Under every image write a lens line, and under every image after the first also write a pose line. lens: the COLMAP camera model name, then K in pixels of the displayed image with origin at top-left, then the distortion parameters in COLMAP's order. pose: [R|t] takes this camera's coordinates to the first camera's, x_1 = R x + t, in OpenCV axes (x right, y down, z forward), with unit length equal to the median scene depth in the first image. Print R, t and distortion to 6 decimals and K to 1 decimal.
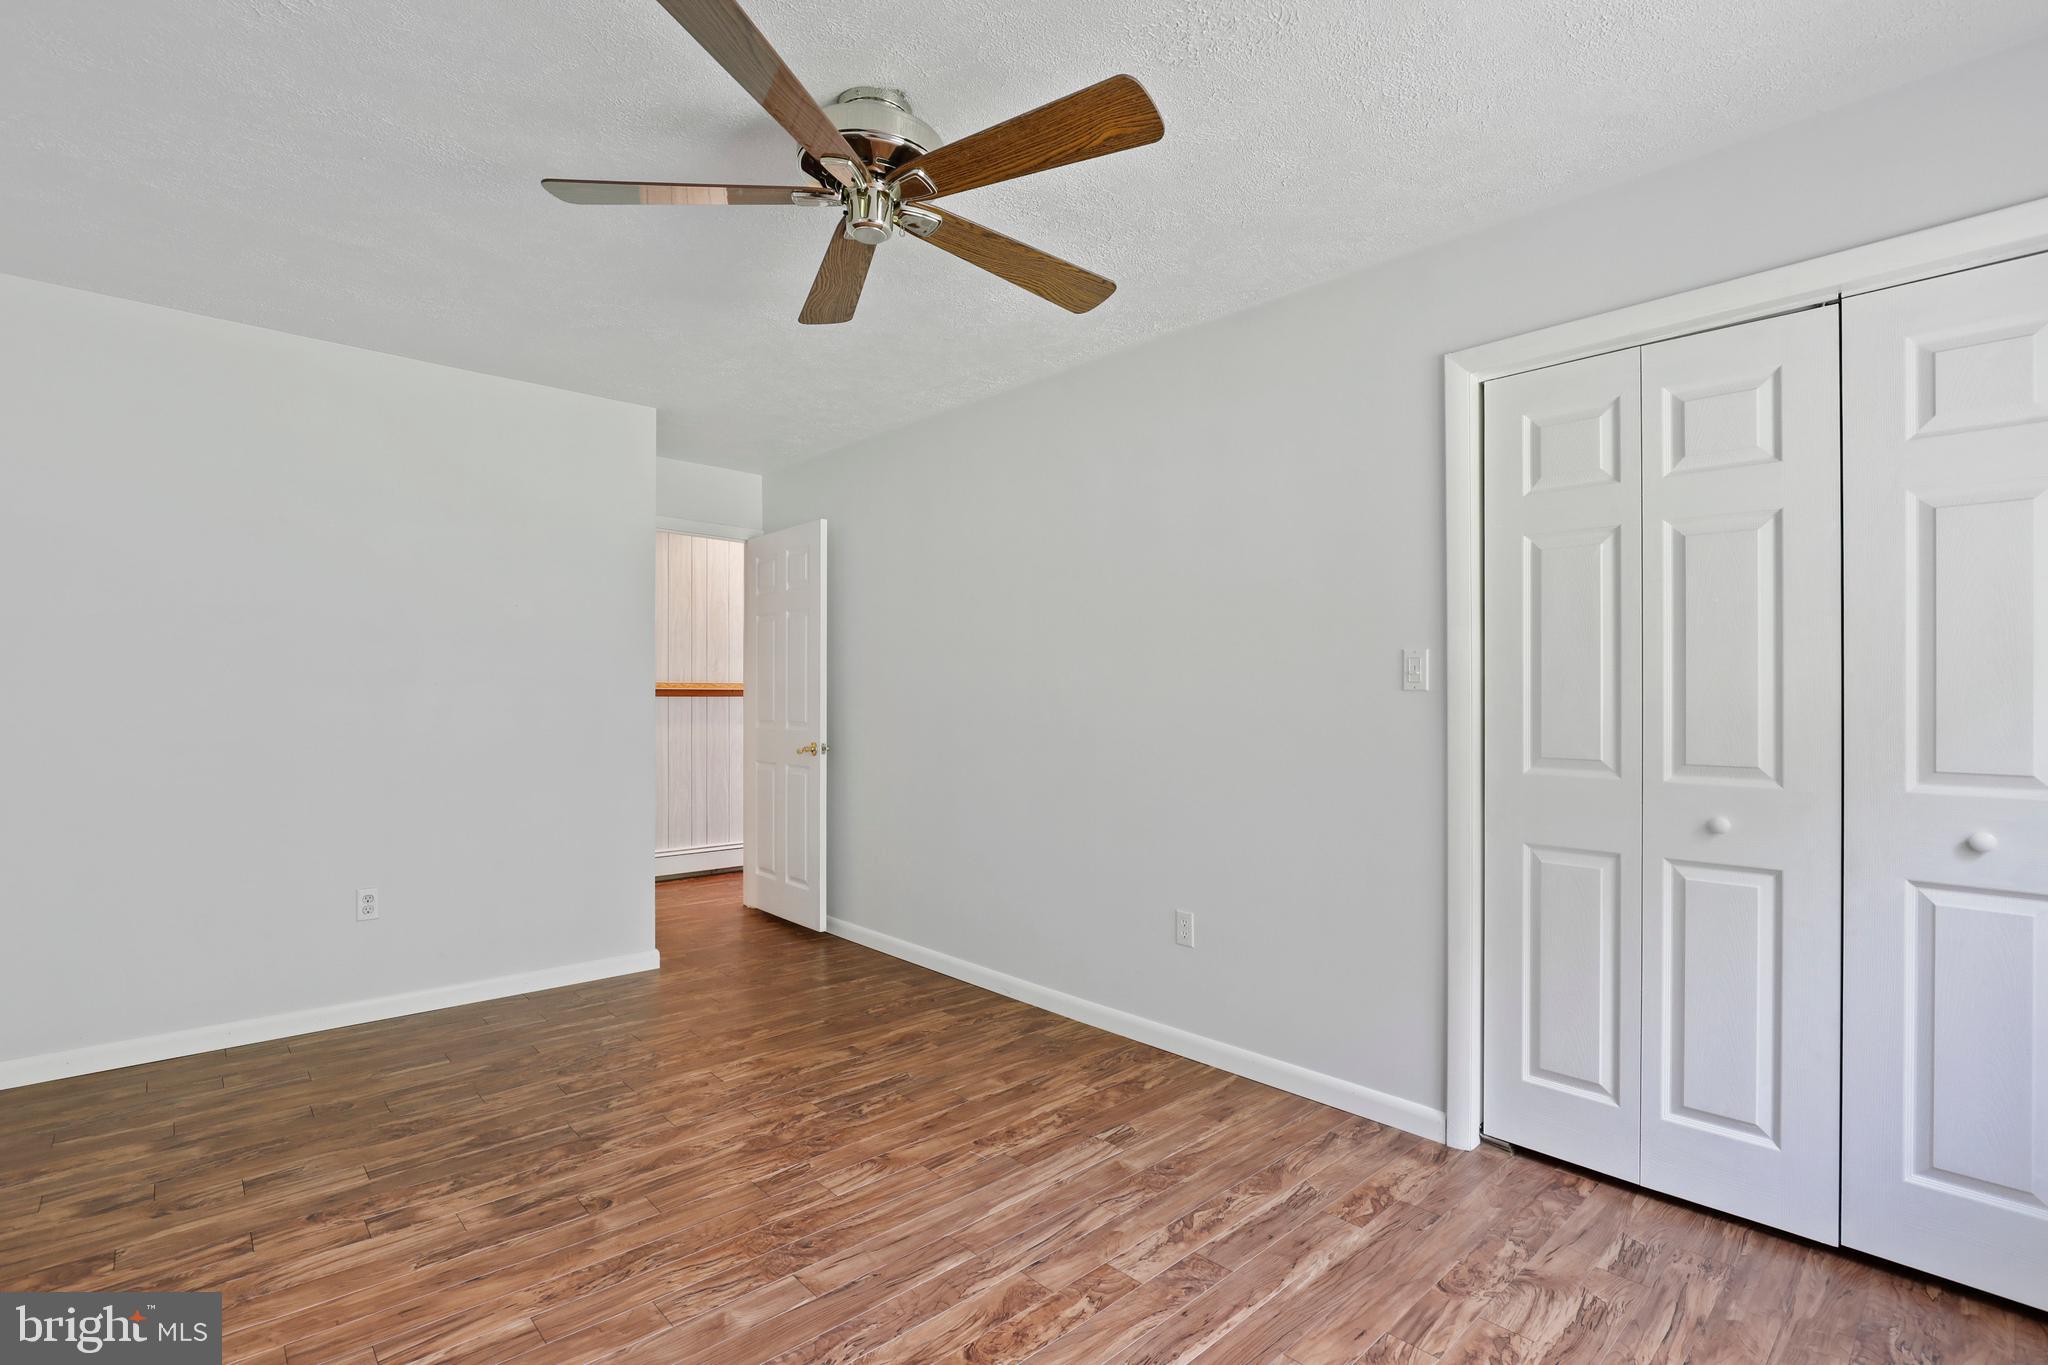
lens RADIAL K [[962.7, 0, 1016.0], [0, 962.7, 685.0], [0, 0, 1]] dist [-0.019607, 0.000983]
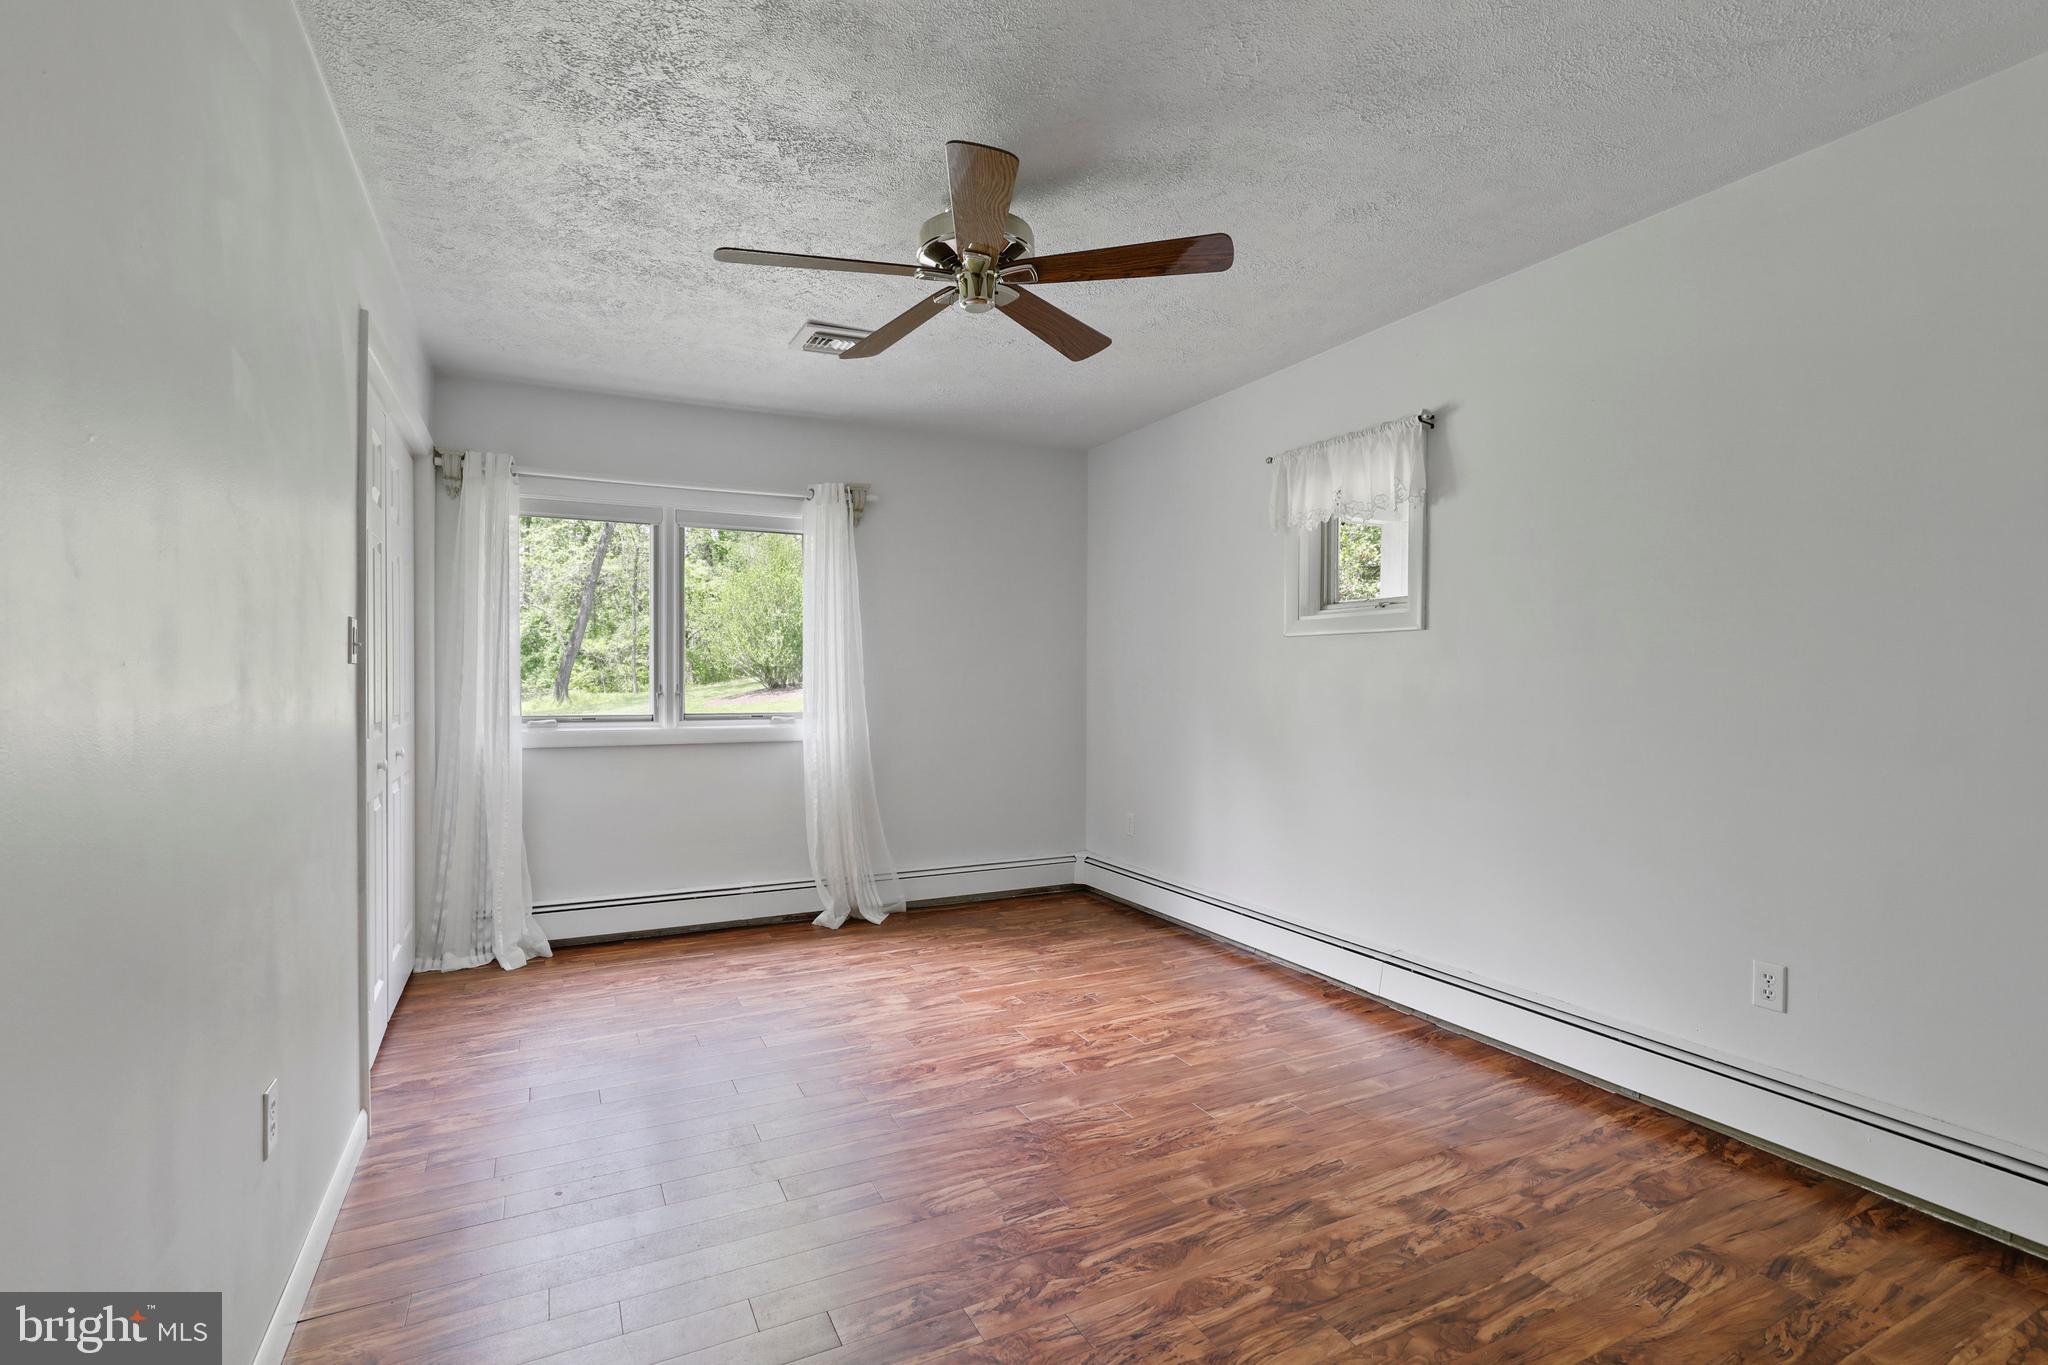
lens RADIAL K [[955.0, 0, 1035.2], [0, 955.0, 691.0], [0, 0, 1]] dist [-0.018772, 0.002166]
pose [[-0.965756, -0.008064, 0.259328, -0.476532], [-0.006994, 0.999963, 0.005051, 0.022738], [-0.259359, 0.003064, -0.965776, 1.879305]]
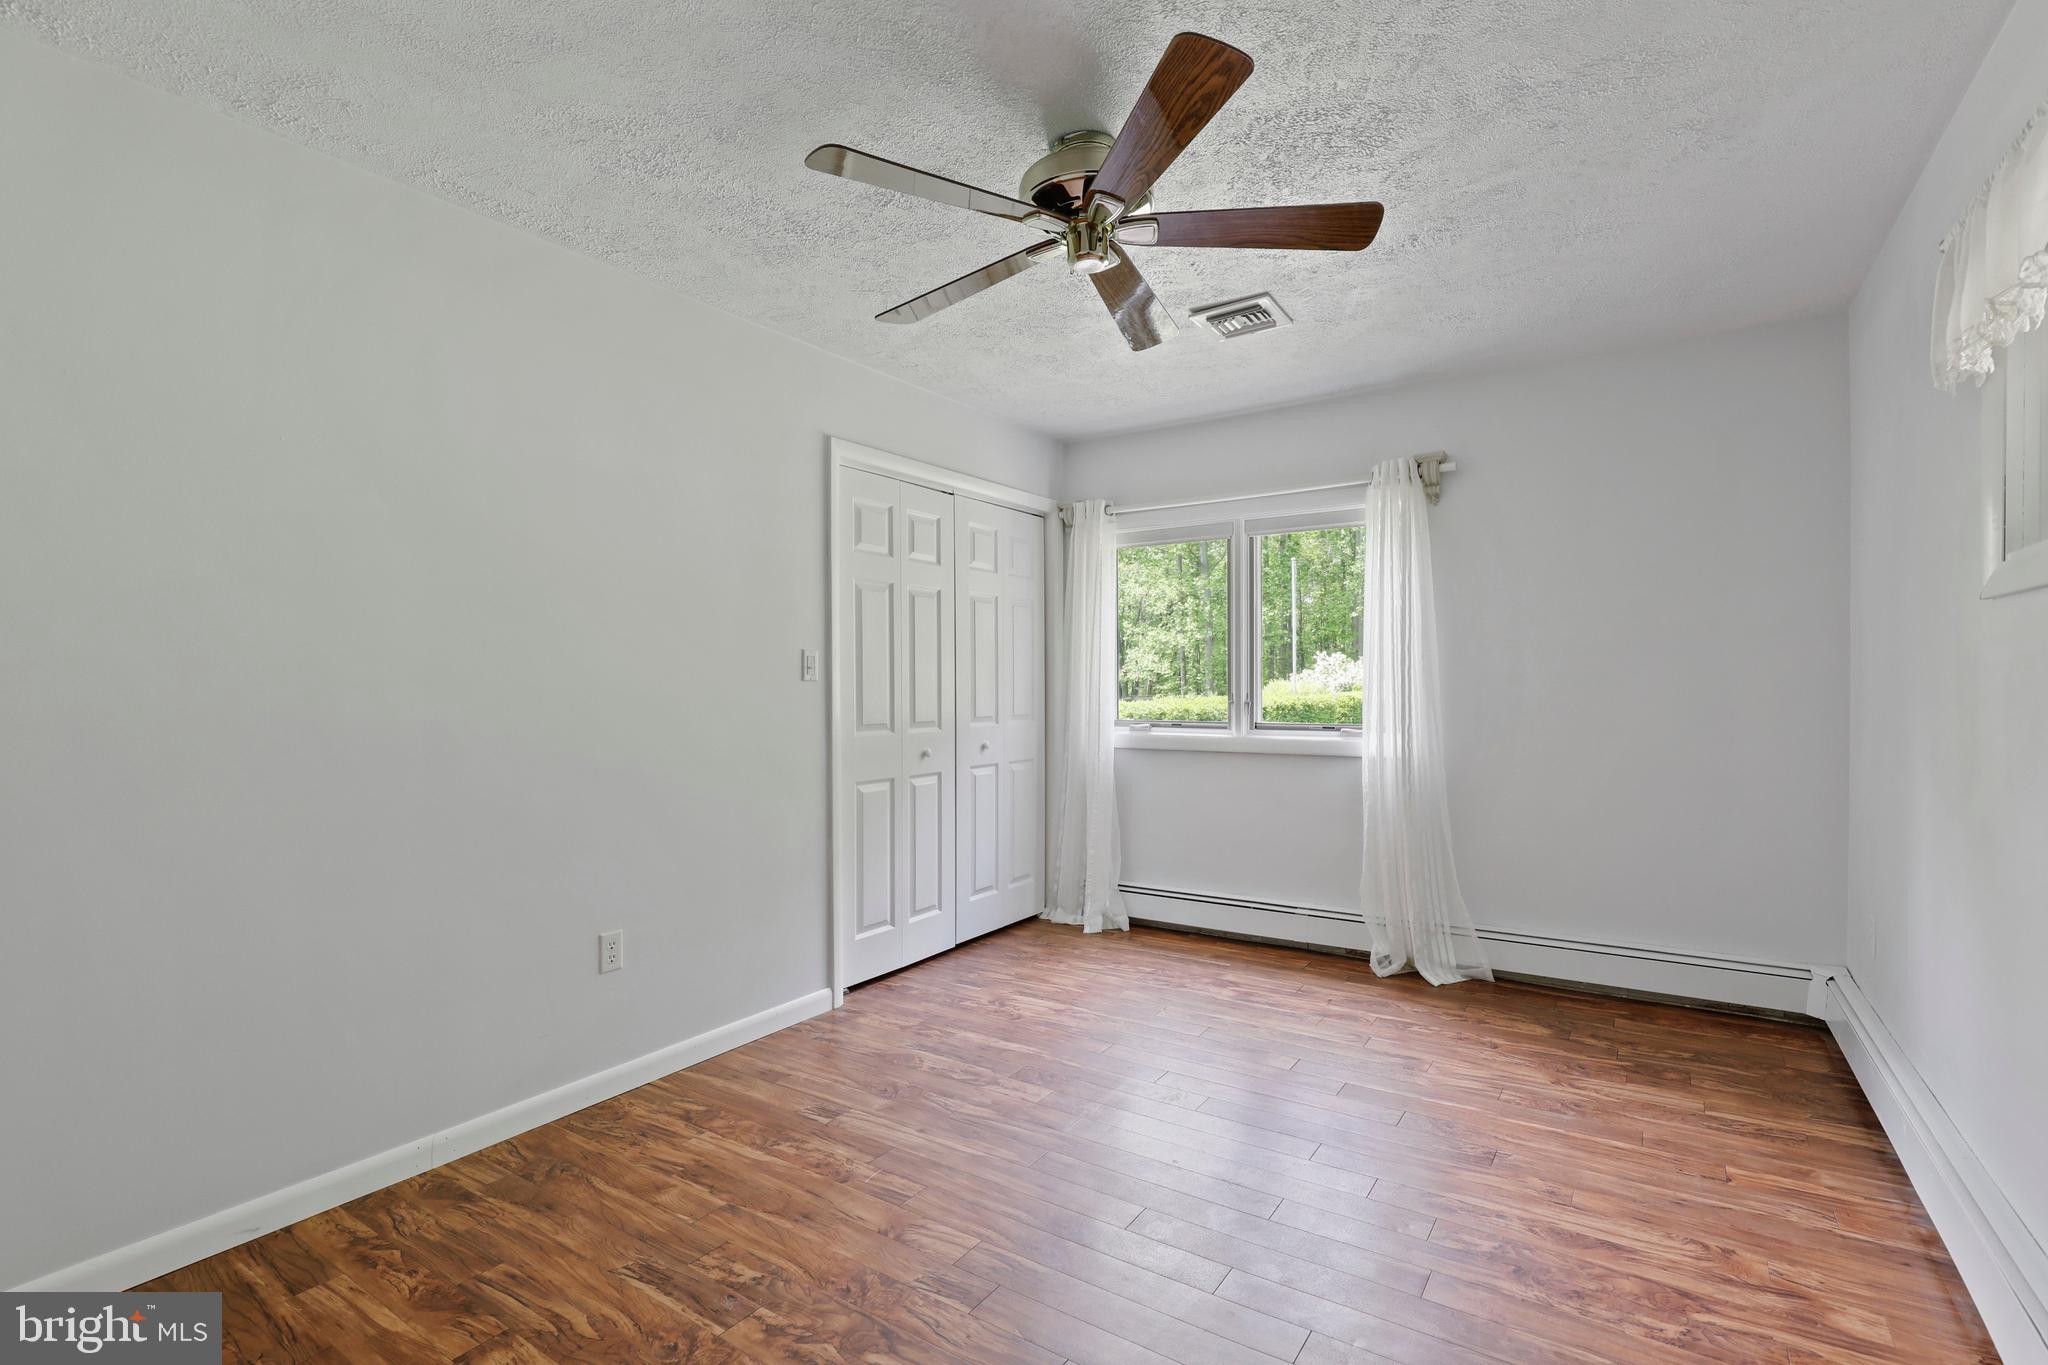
lens RADIAL K [[955.0, 0, 1035.2], [0, 955.0, 691.0], [0, 0, 1]] dist [-0.018772, 0.002166]
pose [[-0.245770, -0.009447, 0.969282, -1.032700], [-0.005183, 0.999951, 0.008432, 0.006786], [-0.969314, -0.002951, -0.245807, 1.137919]]
